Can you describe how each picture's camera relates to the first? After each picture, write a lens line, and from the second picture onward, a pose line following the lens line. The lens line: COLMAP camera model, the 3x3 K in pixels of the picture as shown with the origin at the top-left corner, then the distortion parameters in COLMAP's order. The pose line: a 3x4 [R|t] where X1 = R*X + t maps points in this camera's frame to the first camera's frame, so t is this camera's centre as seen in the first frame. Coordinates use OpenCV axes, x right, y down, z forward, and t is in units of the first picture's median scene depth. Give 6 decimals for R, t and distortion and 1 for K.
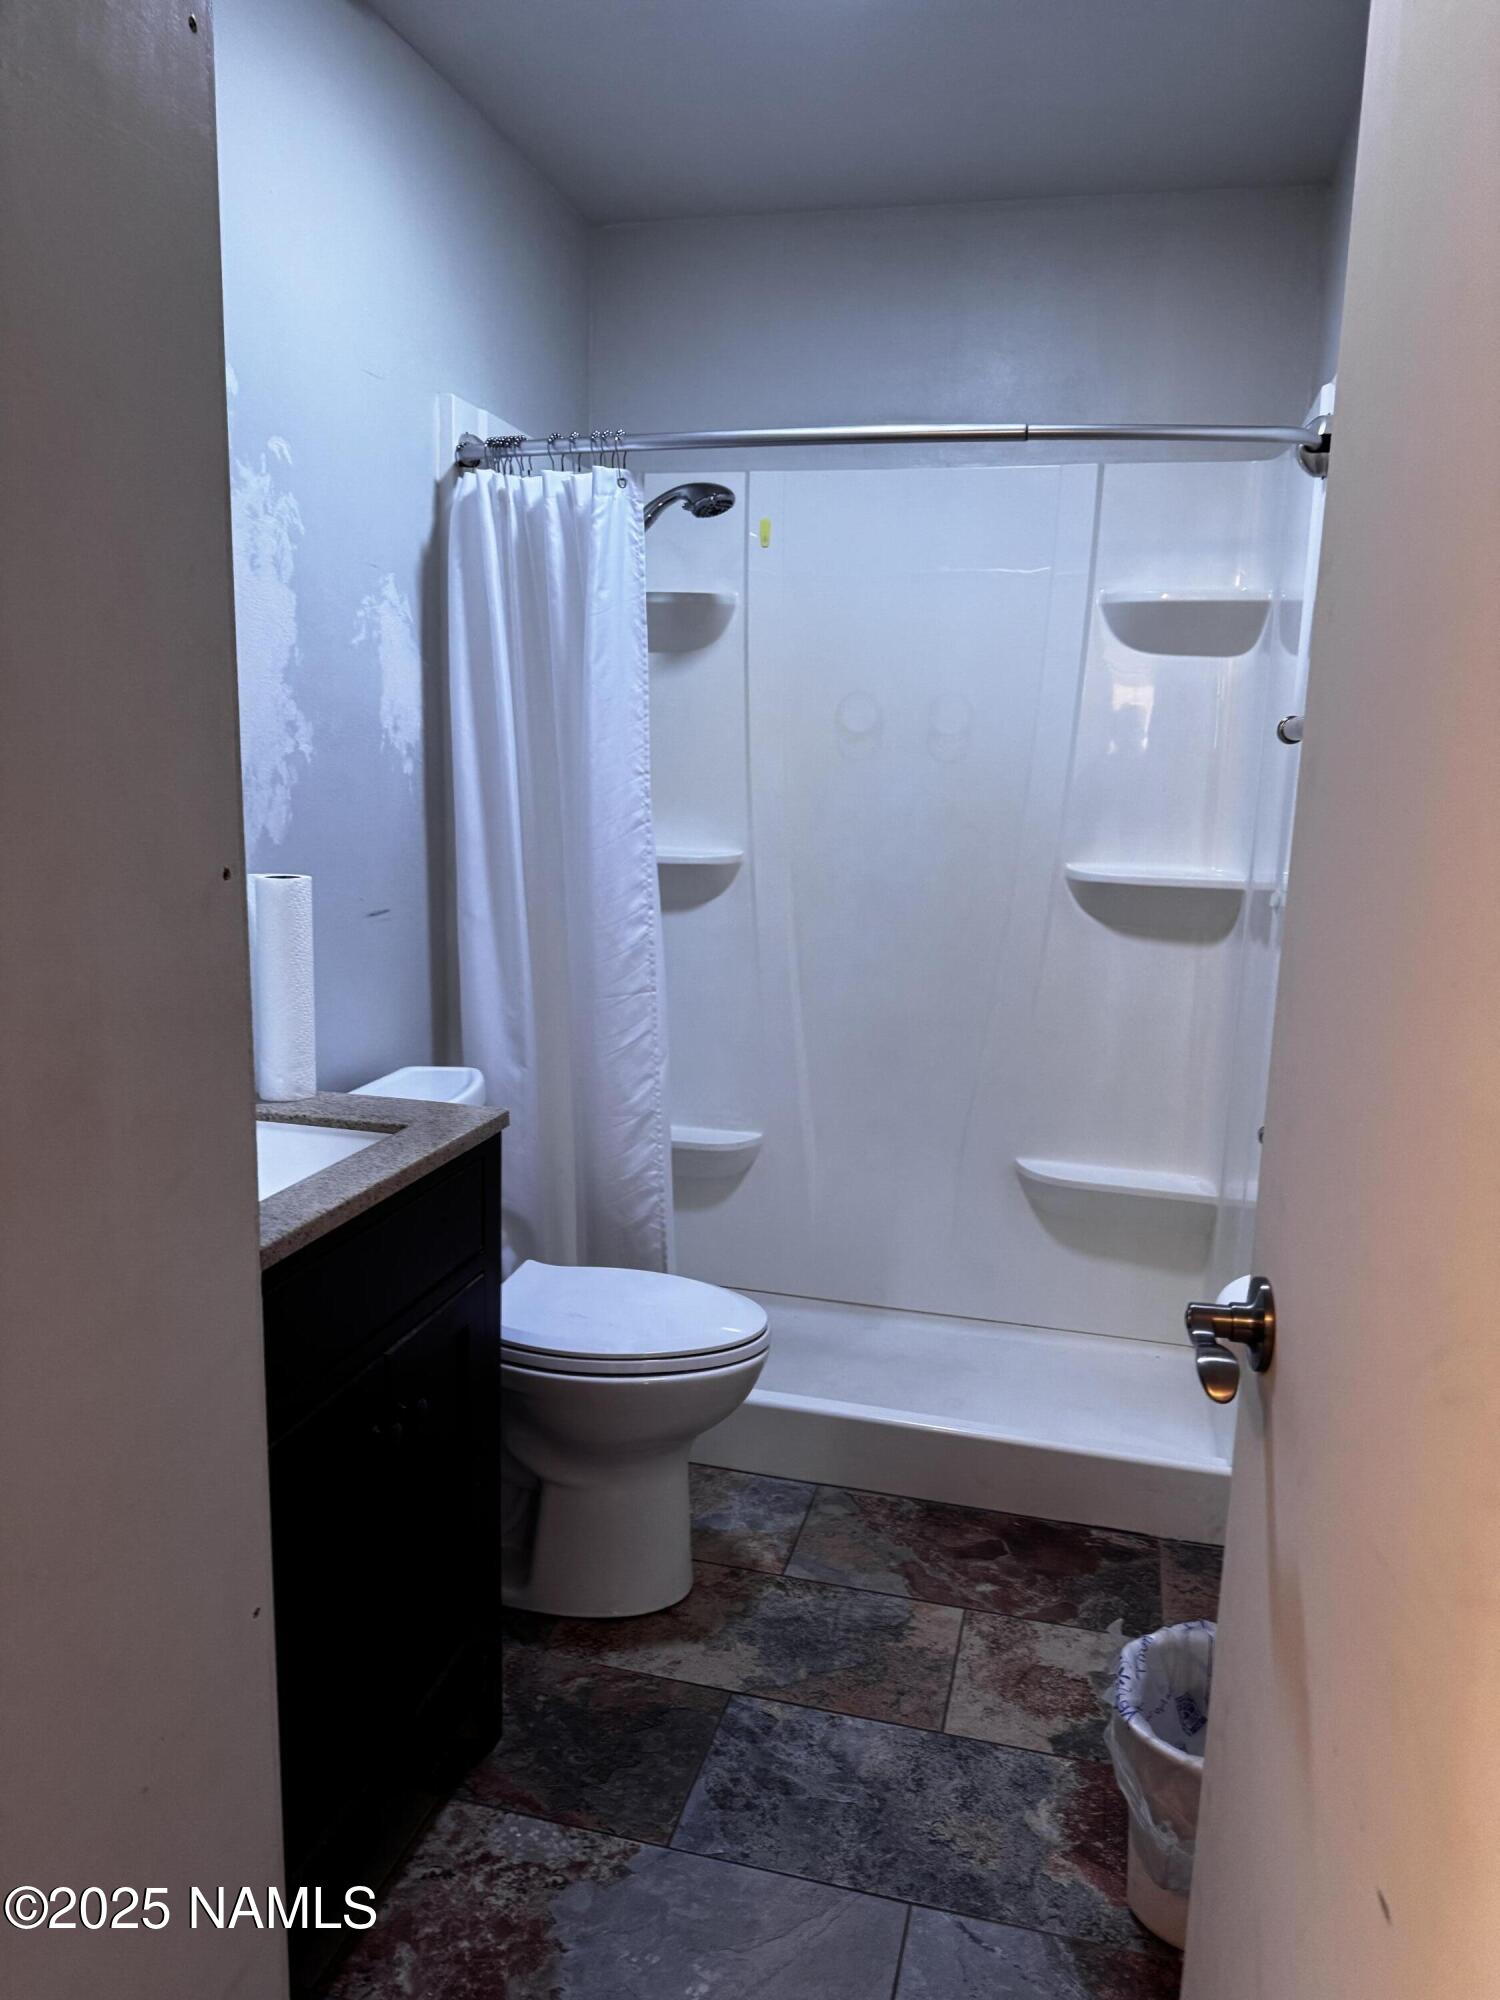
lens RADIAL K [[1417.0, 0, 753.3], [0, 1417.0, 1013.7], [0, 0, 1]] dist [0.038125, -0.045291]
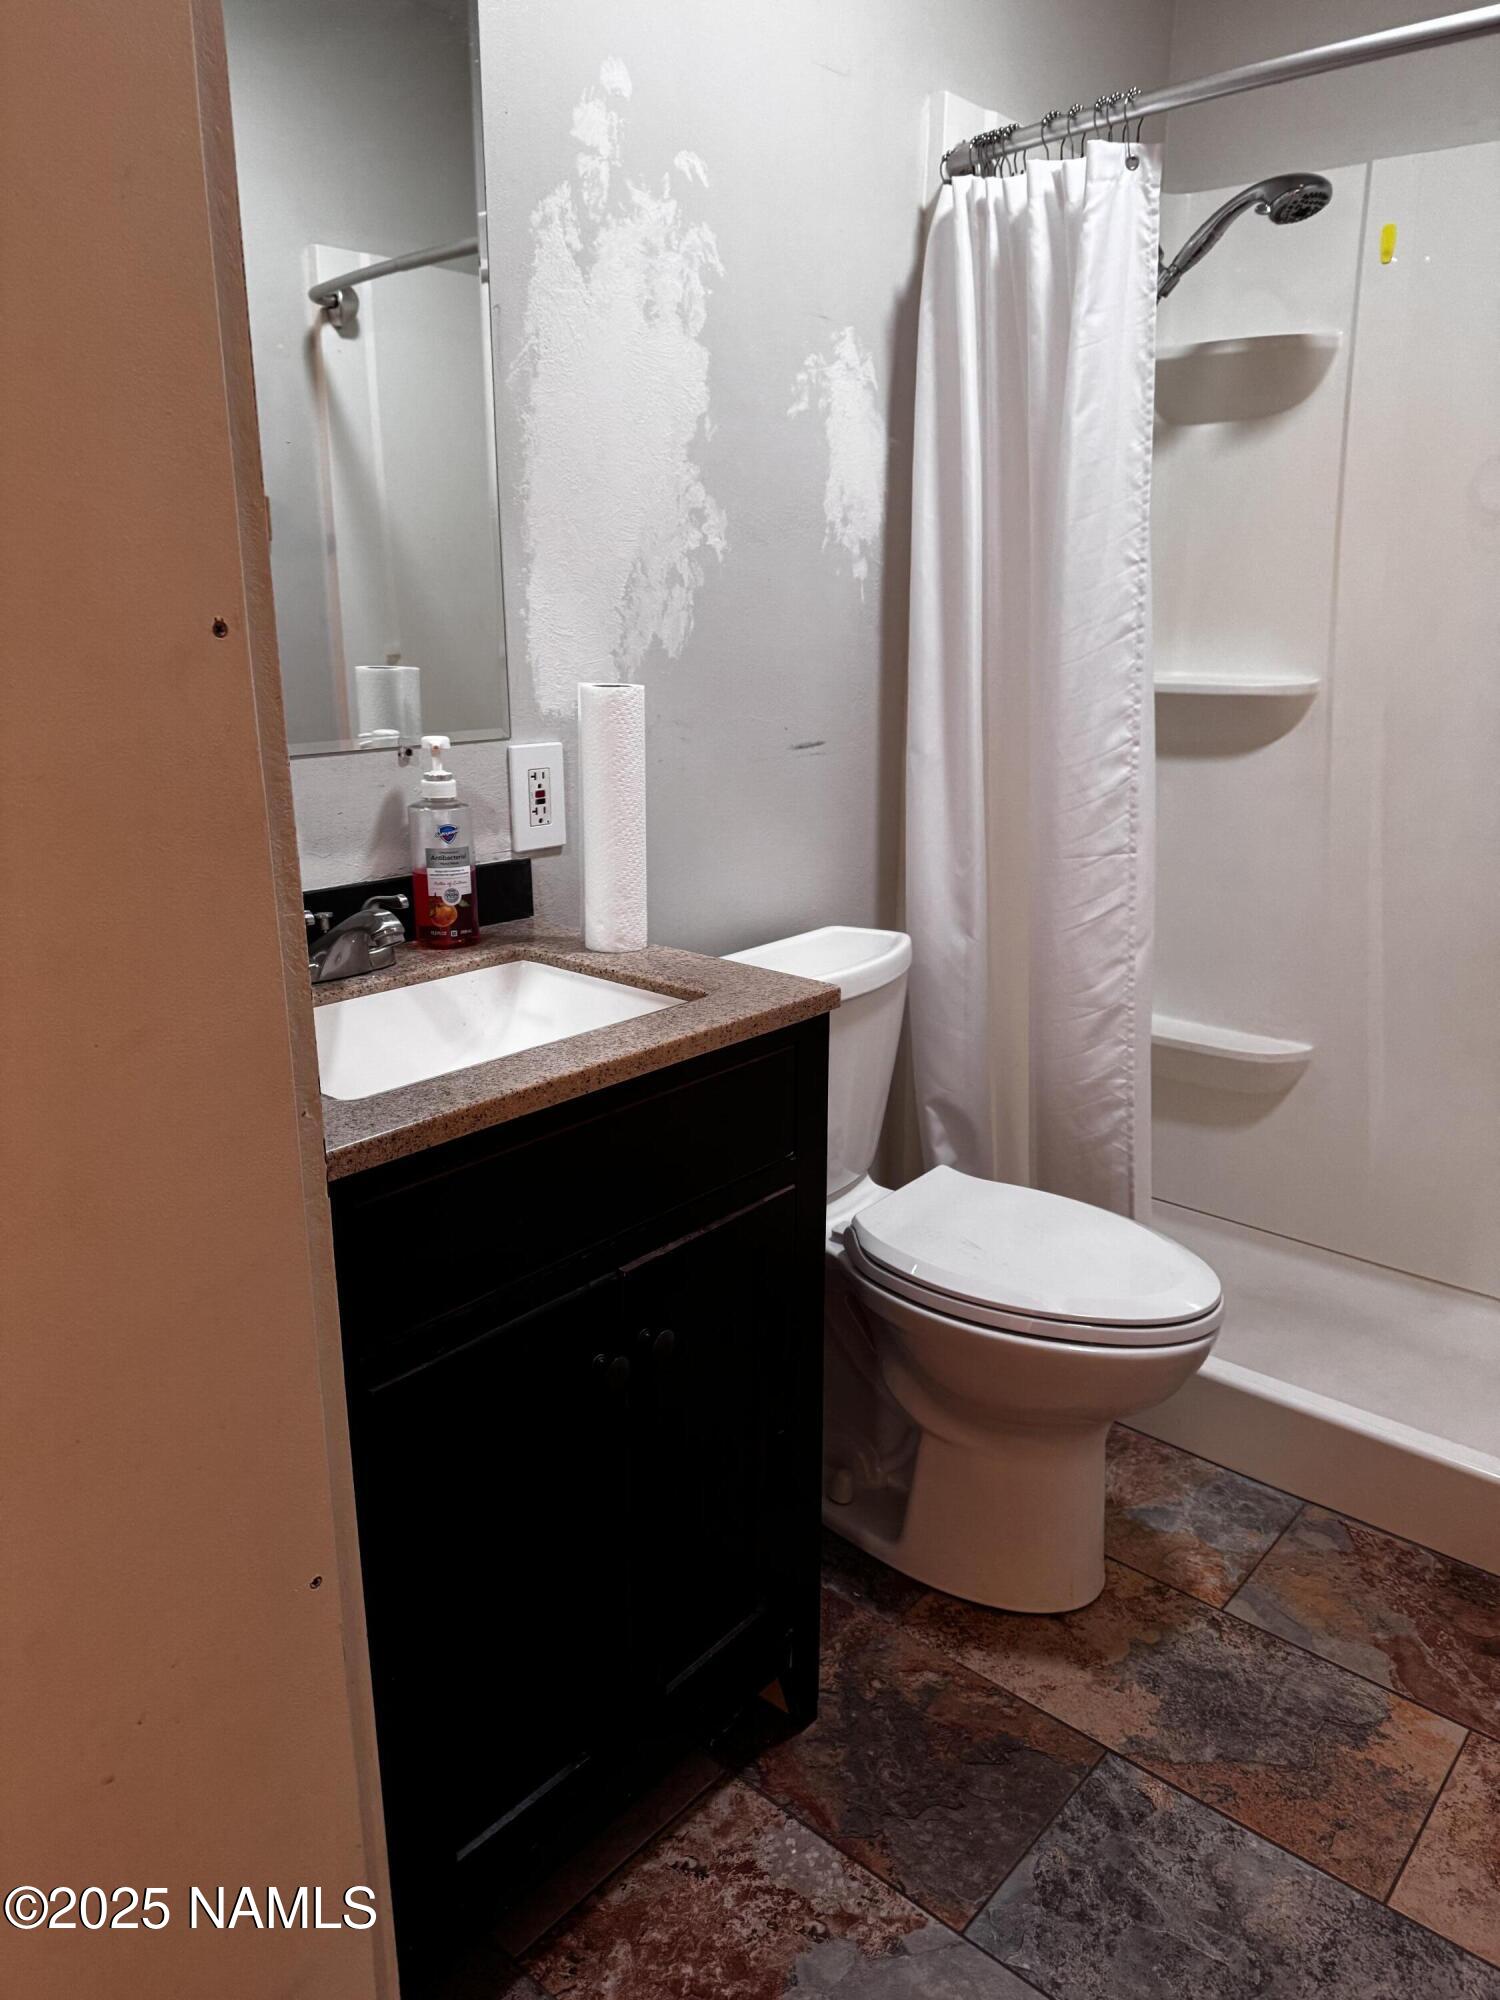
lens RADIAL K [[1421.0, 0, 751.3], [0, 1421.0, 1009.3], [0, 0, 1]] dist [0.006190, -0.007808]
pose [[0.896987, 0.102673, -0.429967, 0.100658], [-0.062907, 0.992402, 0.105743, 0.000034], [0.437557, -0.067802, 0.896631, 0.230958]]
